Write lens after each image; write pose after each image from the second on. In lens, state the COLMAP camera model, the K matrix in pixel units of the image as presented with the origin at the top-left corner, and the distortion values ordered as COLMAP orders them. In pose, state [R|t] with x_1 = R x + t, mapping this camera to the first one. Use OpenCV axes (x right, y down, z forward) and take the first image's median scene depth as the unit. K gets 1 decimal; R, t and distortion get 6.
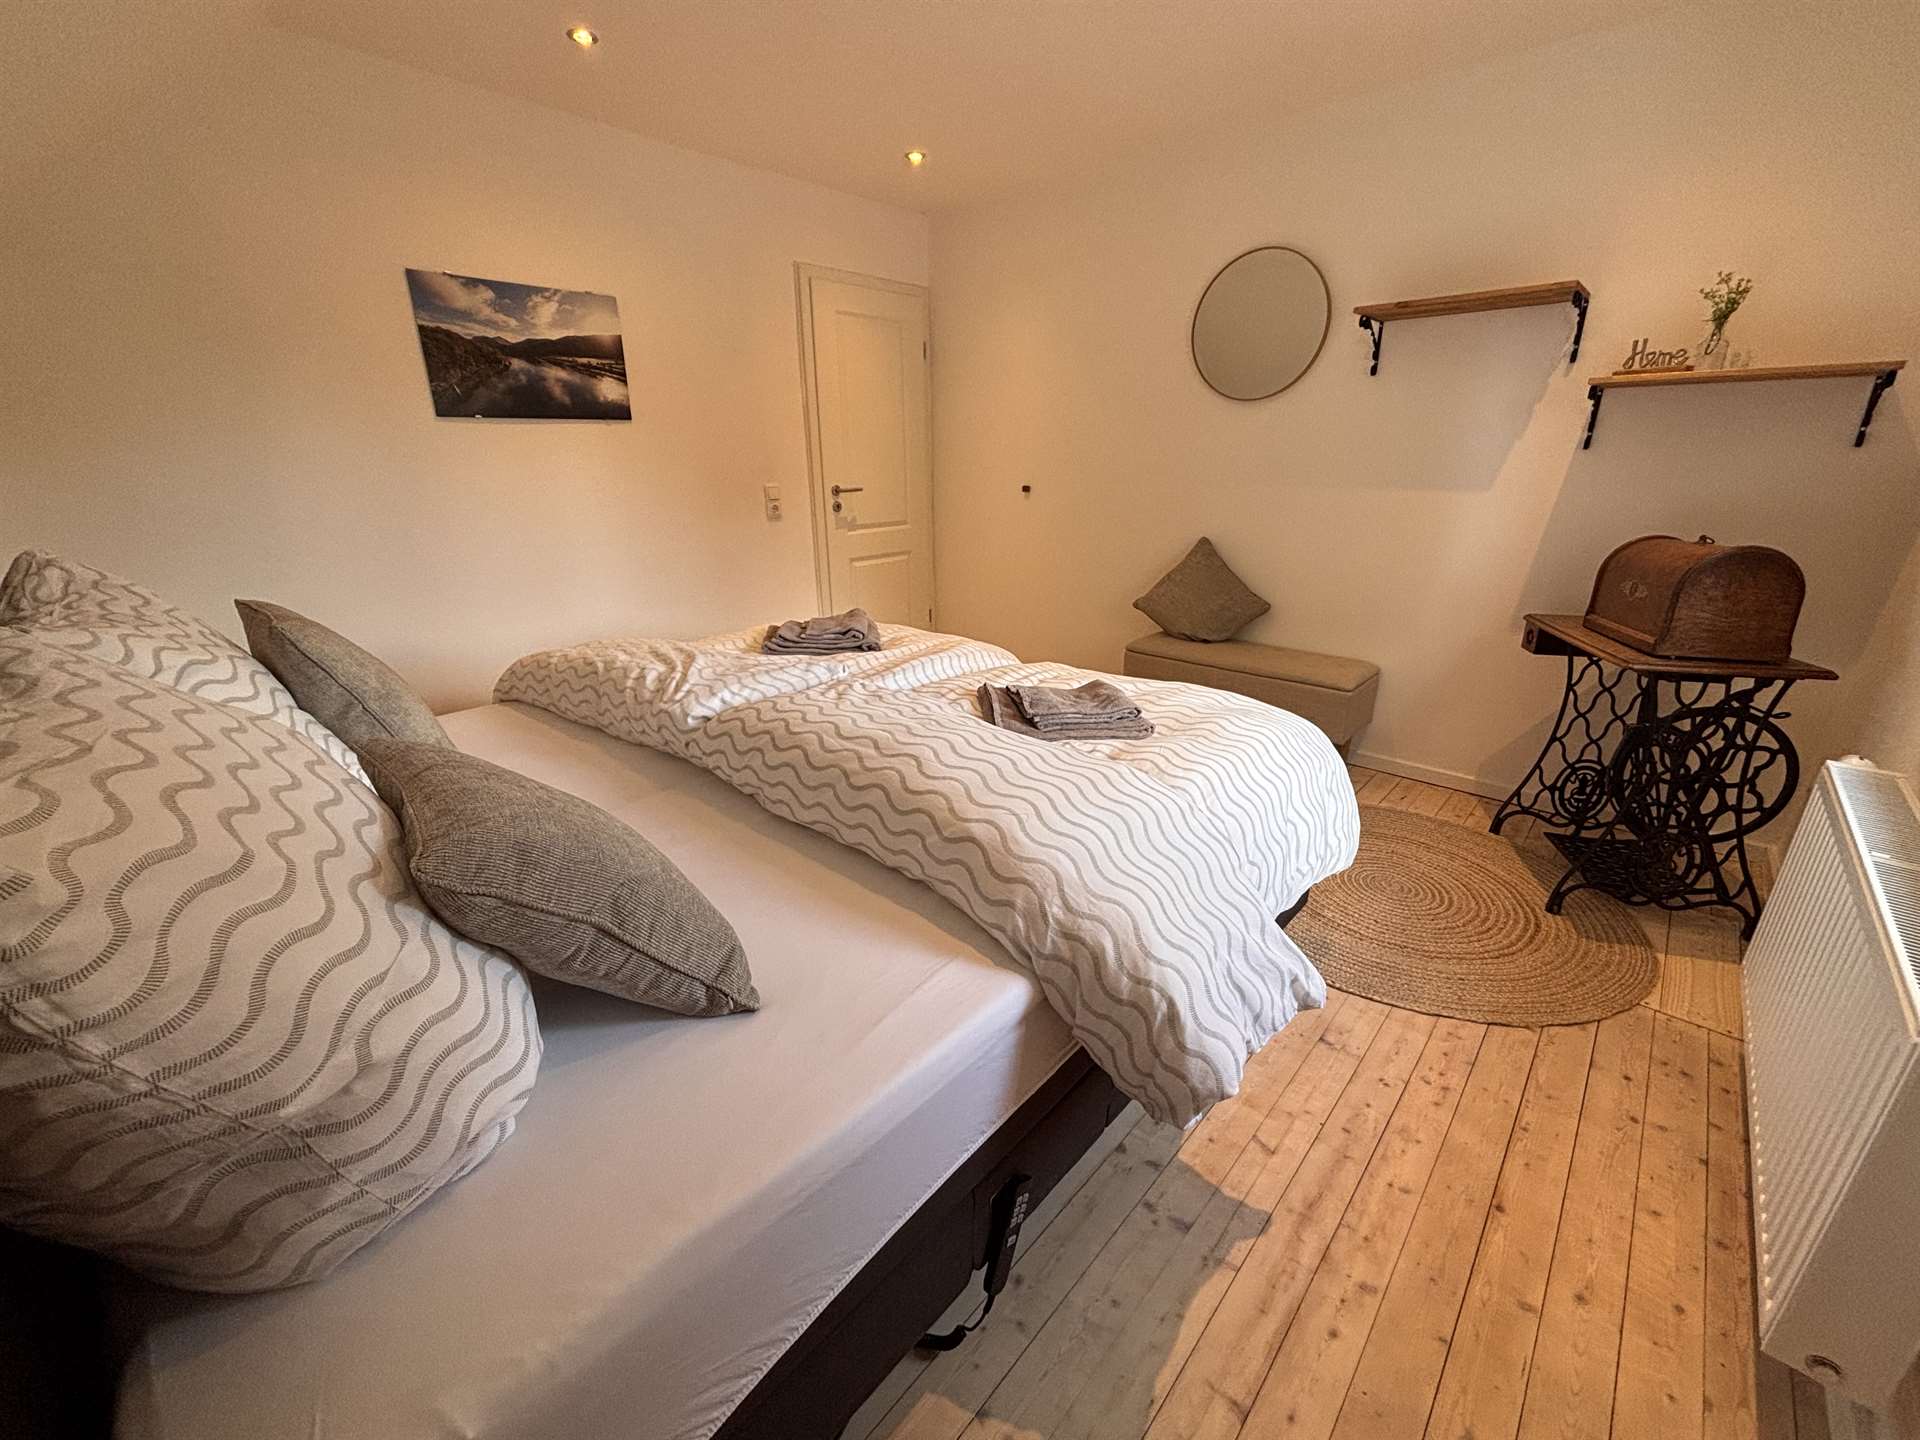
lens RADIAL K [[770.0, 0, 956.9], [0, 770.0, 728.3], [0, 0, 1]] dist [-0.001646, -0.000252]
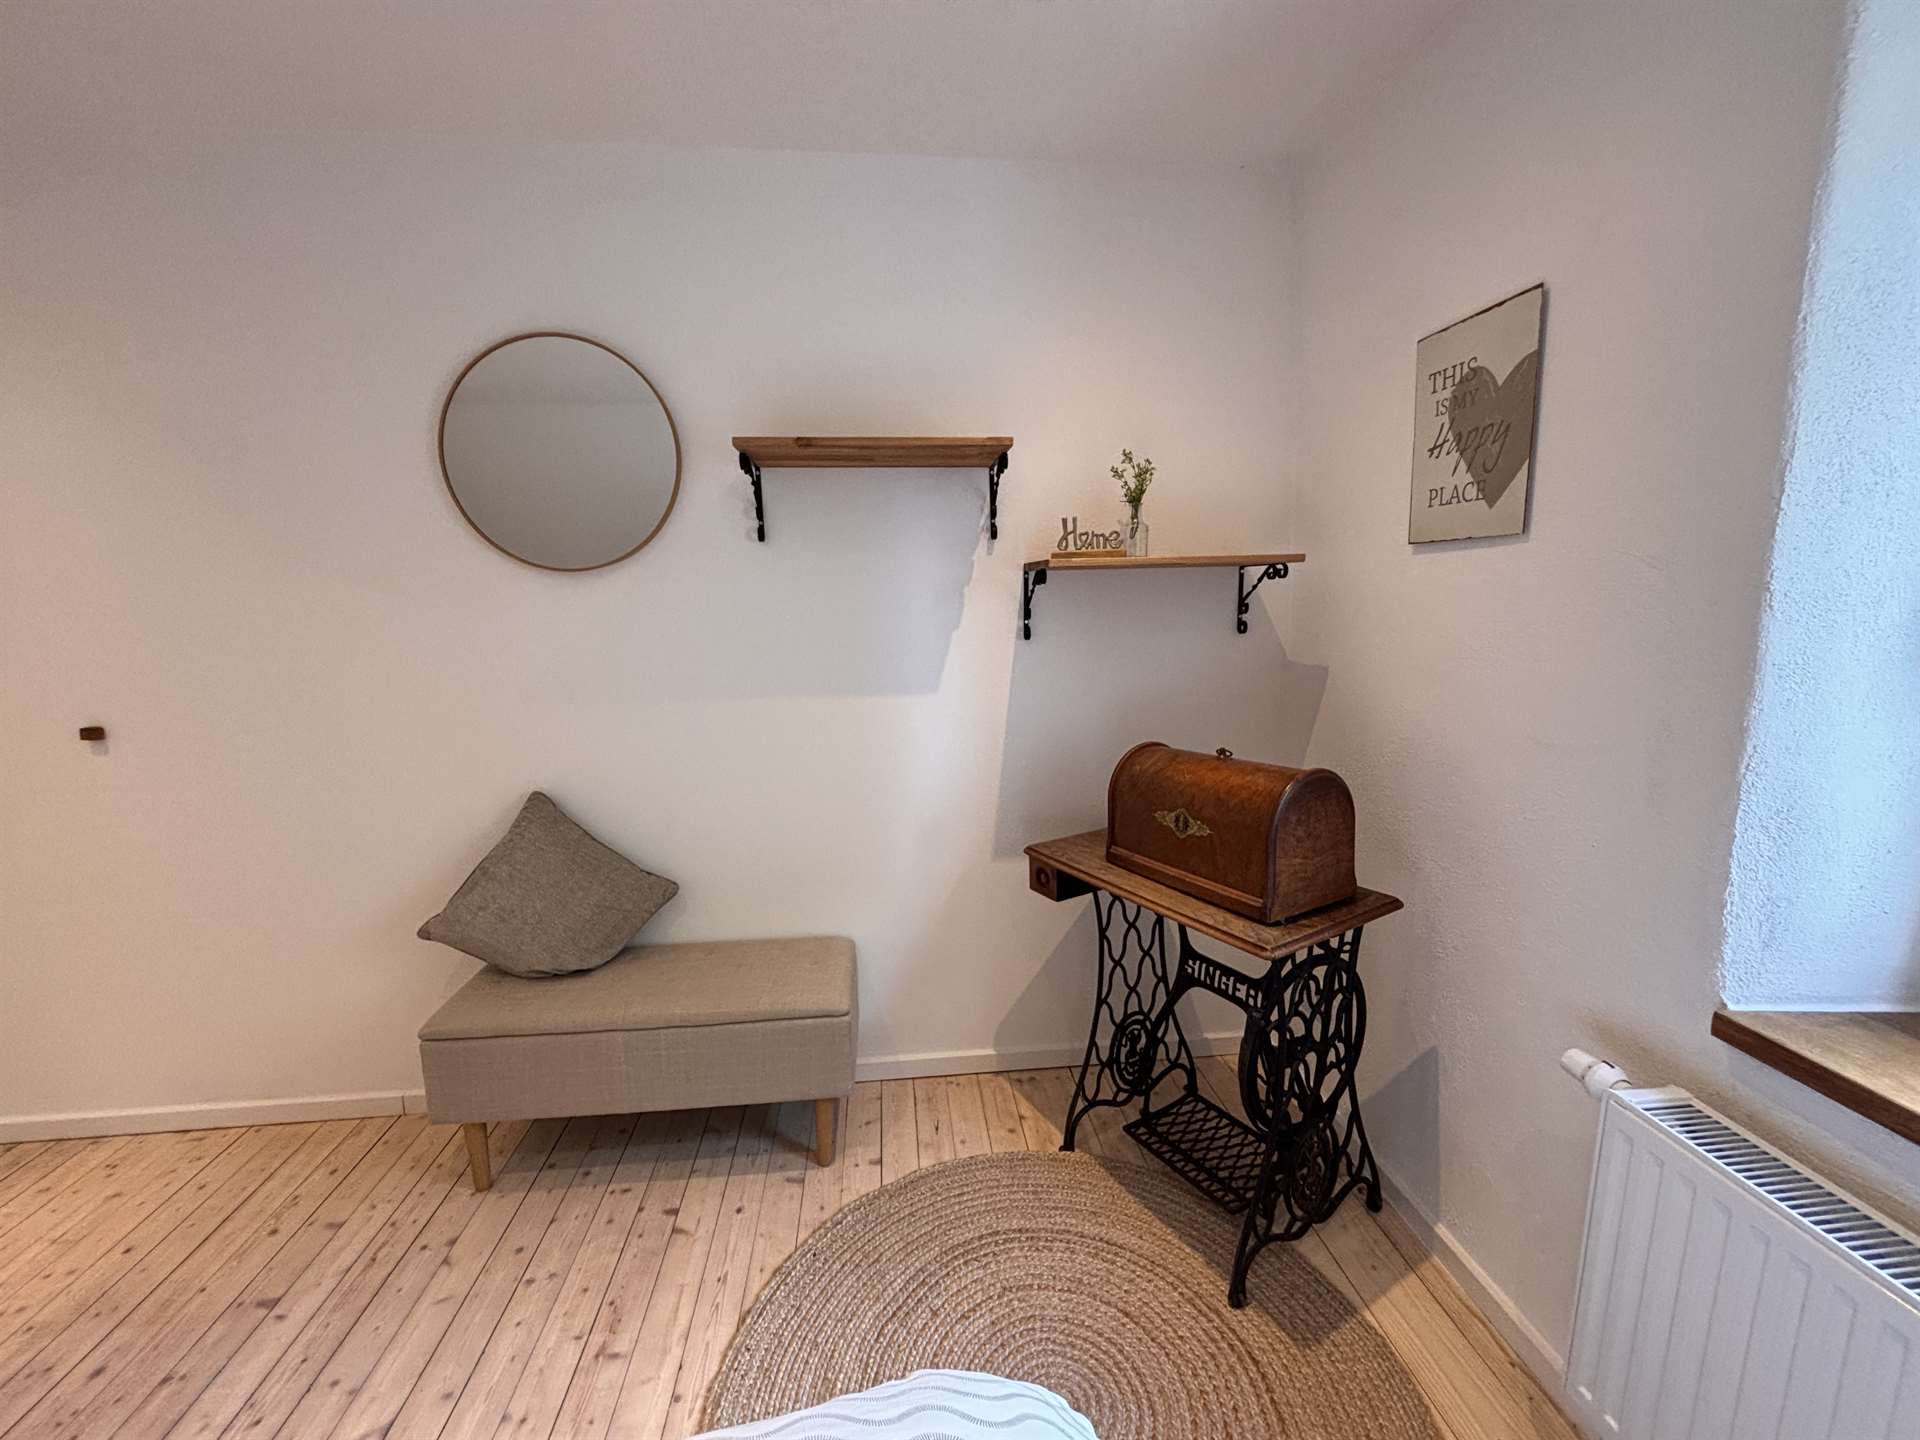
lens RADIAL K [[770.0, 0, 957.8], [0, 770.0, 712.7], [0, 0, 1]] dist [-0.001646, -0.000252]
pose [[0.661481, -0.113104, 0.741384, 0.151962], [0.263957, 0.960421, -0.088989, -0.234551], [-0.701975, 0.254558, 0.665155, 0.526103]]
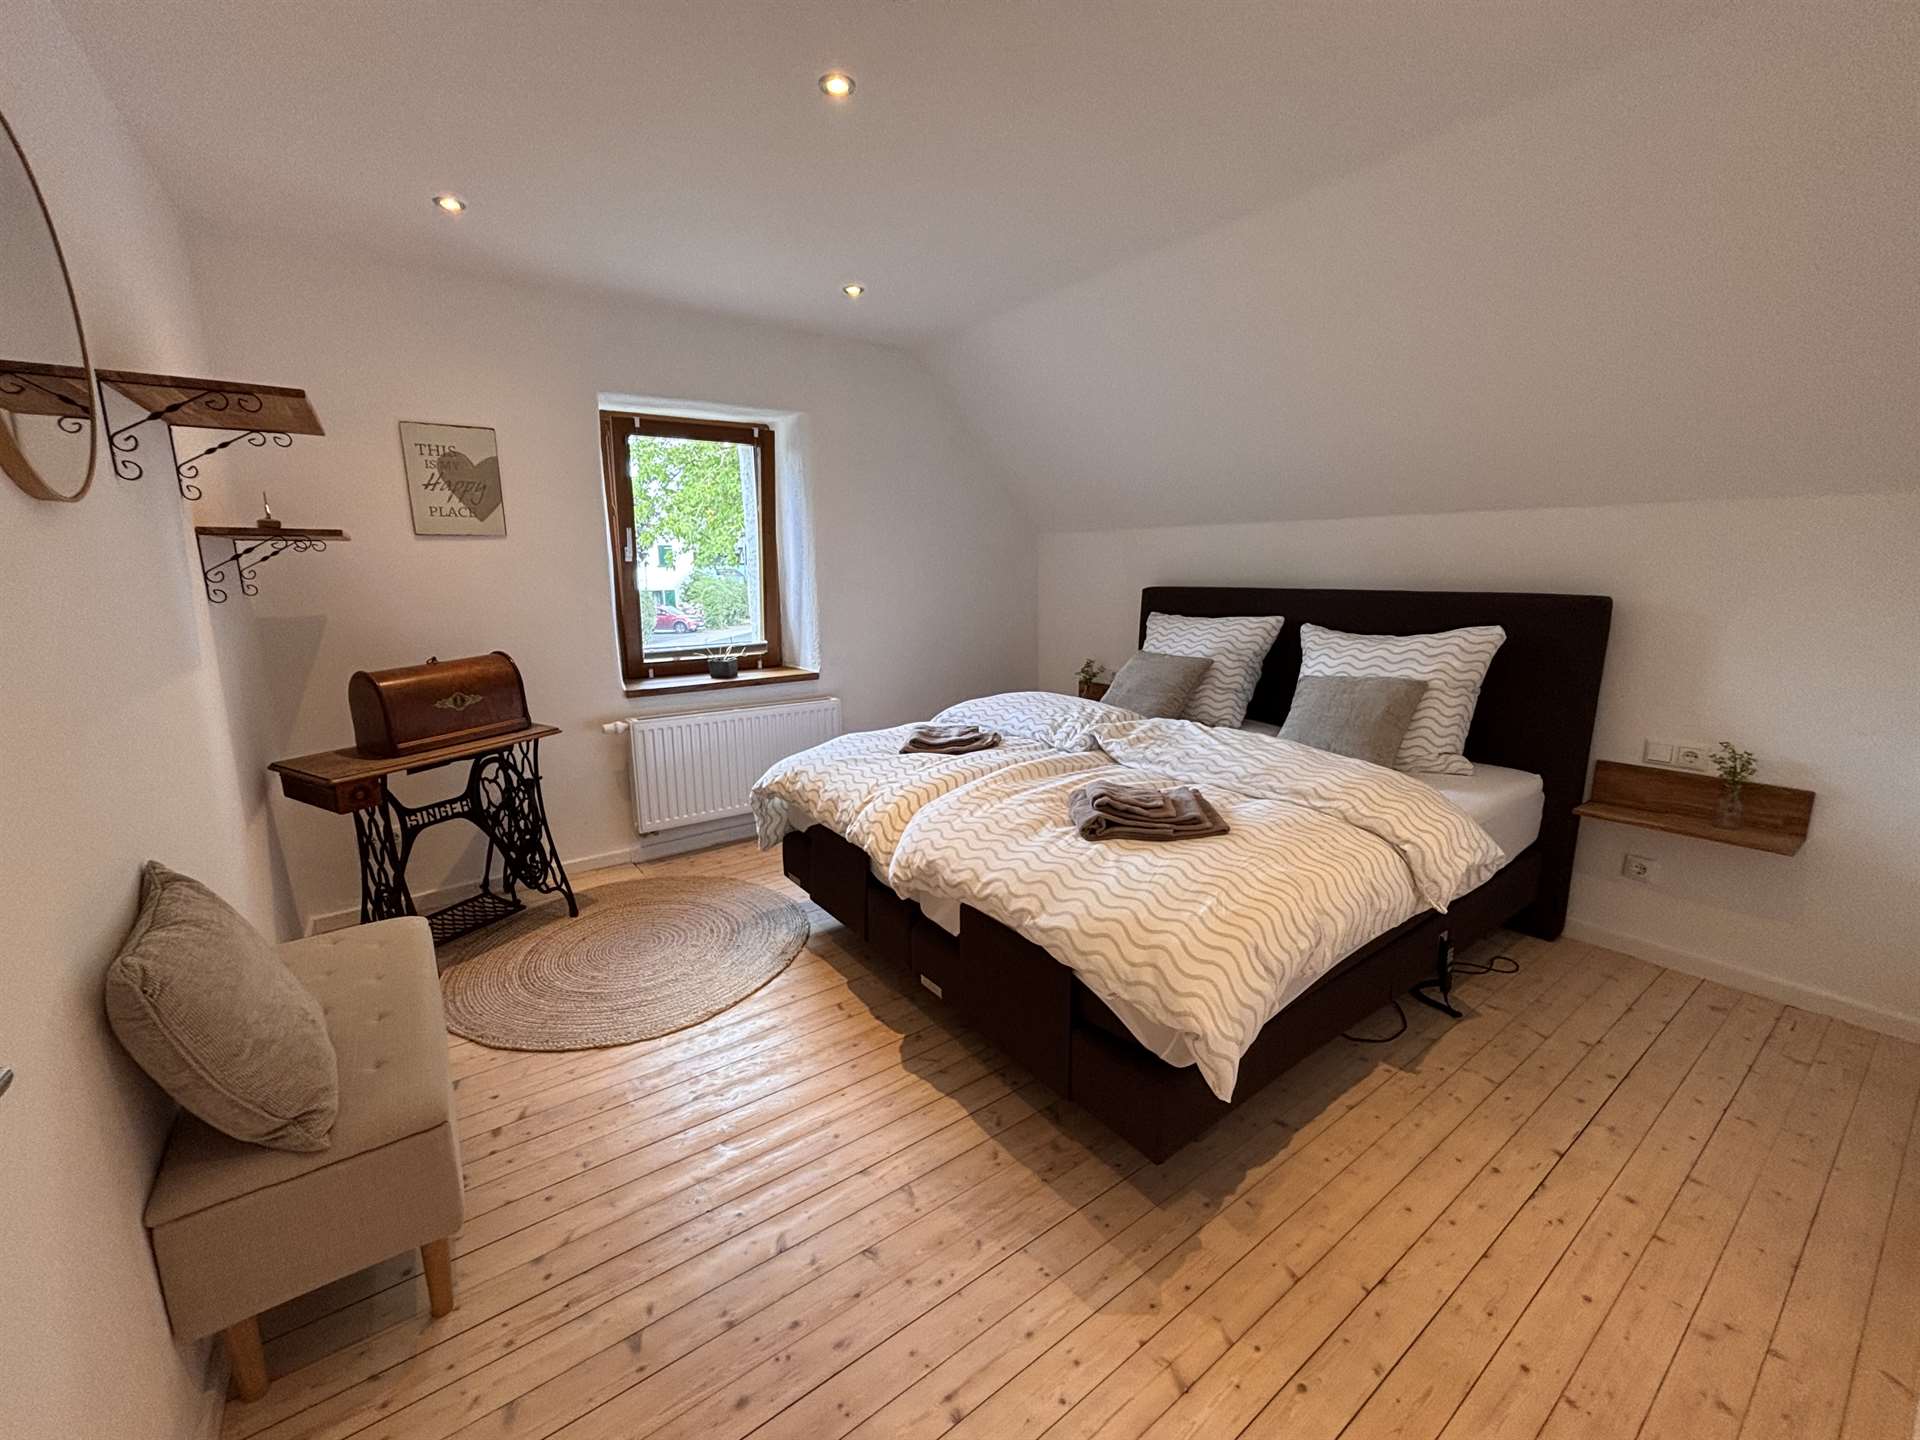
lens RADIAL K [[770.0, 0, 949.2], [0, 770.0, 719.1], [0, 0, 1]] dist [-0.001646, -0.000252]
pose [[-0.978416, -0.019118, 0.205759, -0.126213], [0.090897, 0.854393, 0.511615, -0.609302], [-0.185580, 0.519275, -0.834214, 1.611214]]
